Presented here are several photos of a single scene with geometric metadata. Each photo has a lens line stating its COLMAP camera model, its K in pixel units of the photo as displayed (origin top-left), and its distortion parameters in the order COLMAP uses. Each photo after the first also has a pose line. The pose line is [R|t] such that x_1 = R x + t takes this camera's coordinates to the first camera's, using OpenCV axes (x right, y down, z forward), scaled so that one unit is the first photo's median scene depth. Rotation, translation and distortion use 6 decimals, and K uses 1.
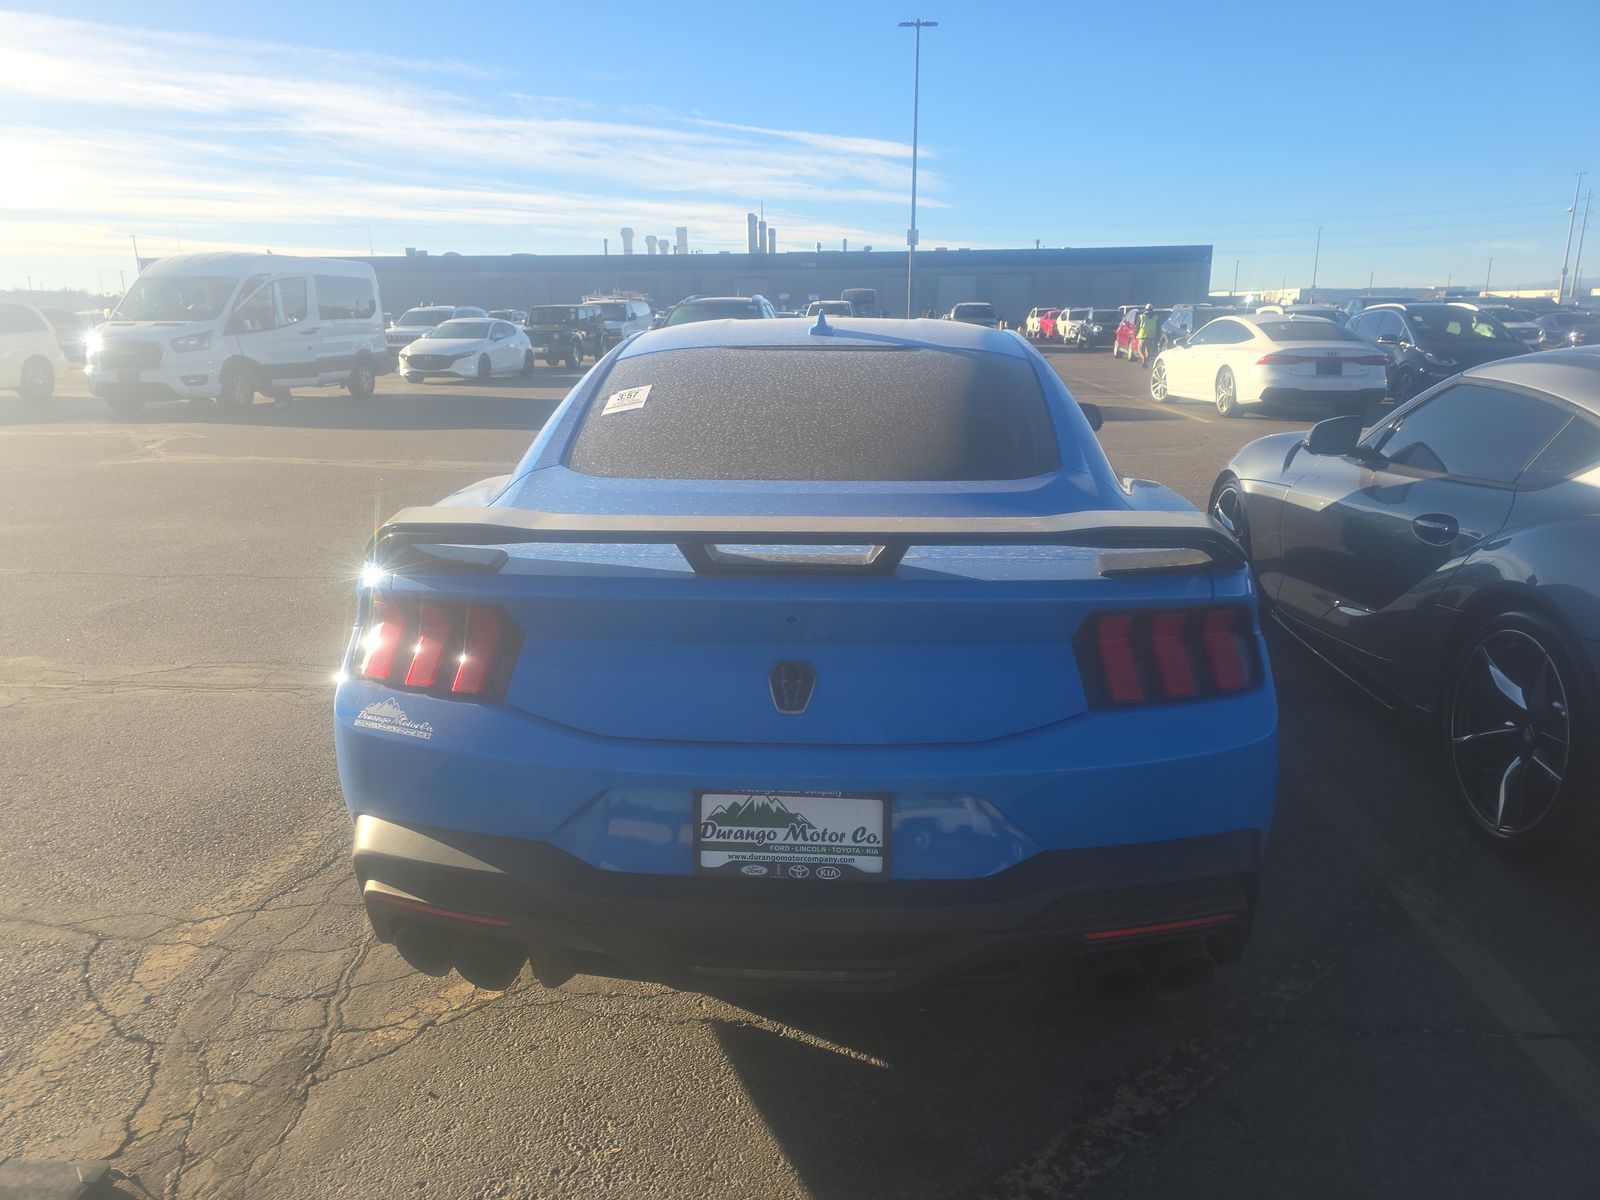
lens RADIAL K [[1118.6, 0, 800.0], [0, 1118.6, 600.0], [0, 0, 1]] dist [0.008862, -0.034494]
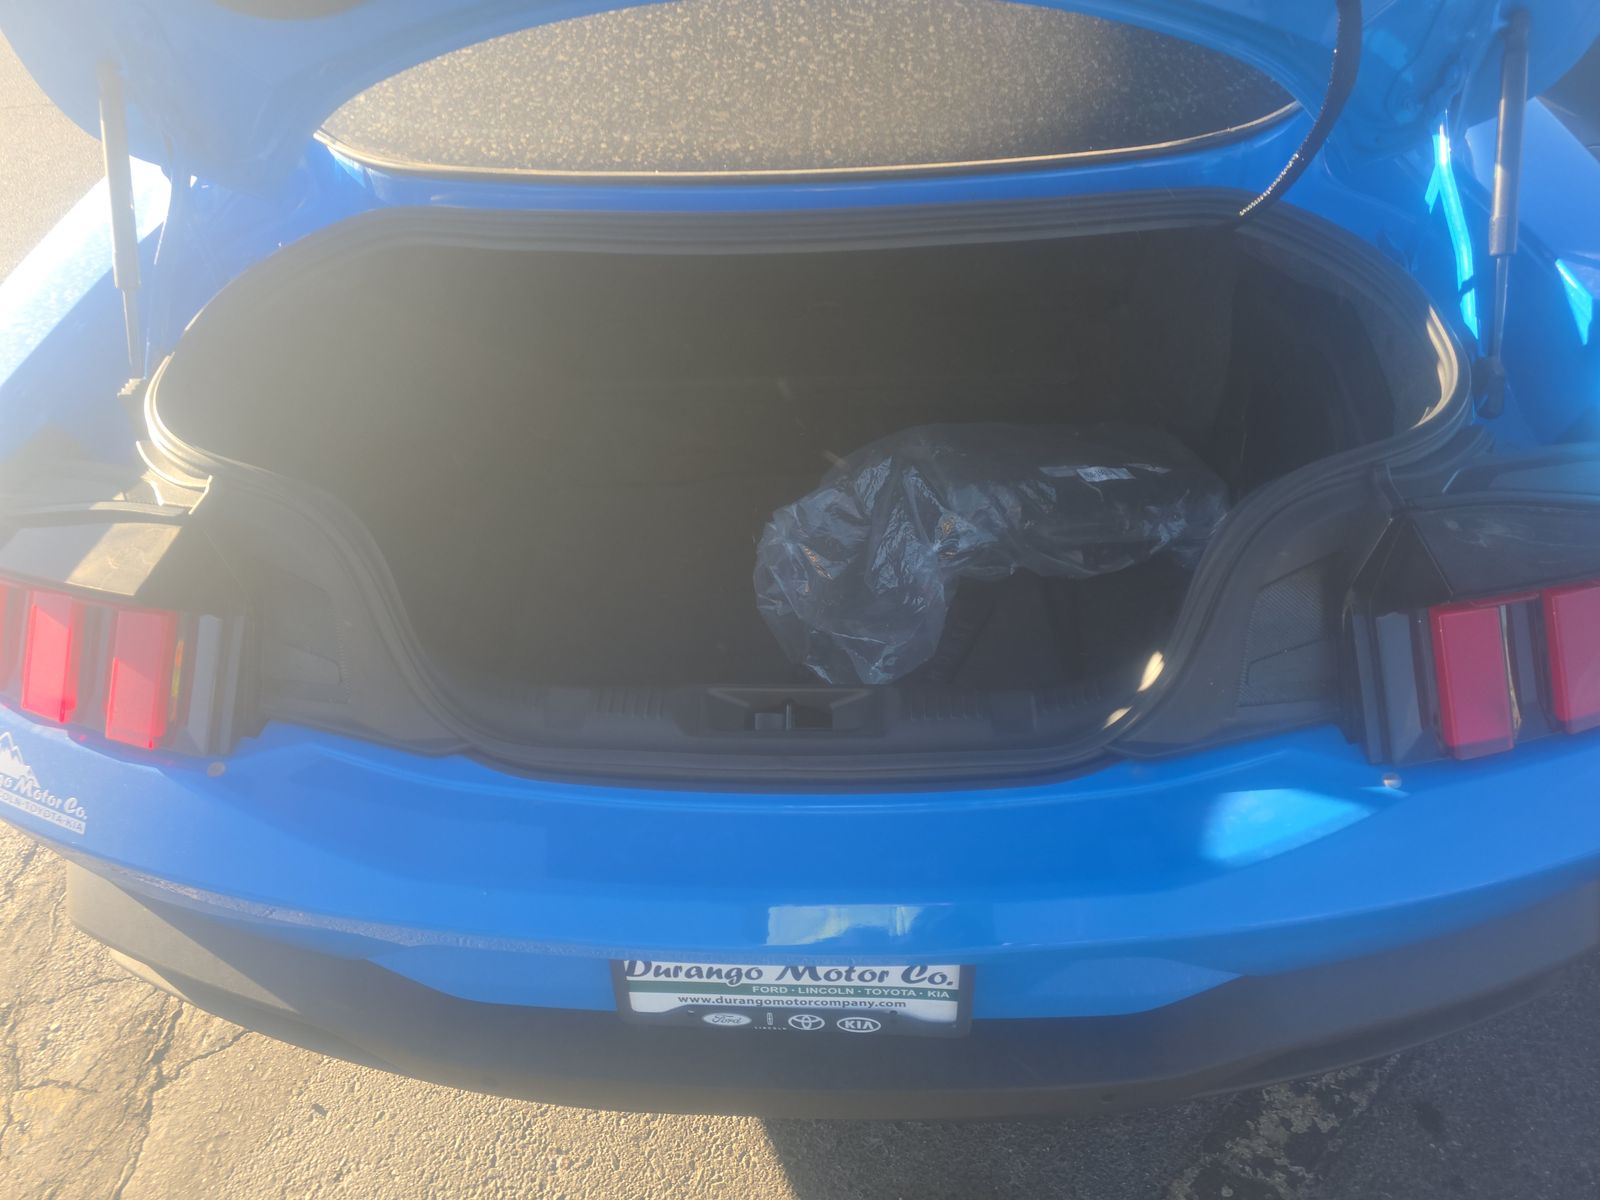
lens RADIAL K [[1104.2, 0, 796.9], [0, 1104.2, 644.4], [0, 0, 1]] dist [0.035695, -0.041422]
pose [[0.999156, -0.031537, -0.026319, 0.014909], [0.040371, 0.872143, 0.487582, -0.191820], [0.007577, -0.488233, 0.872680, 0.604799]]
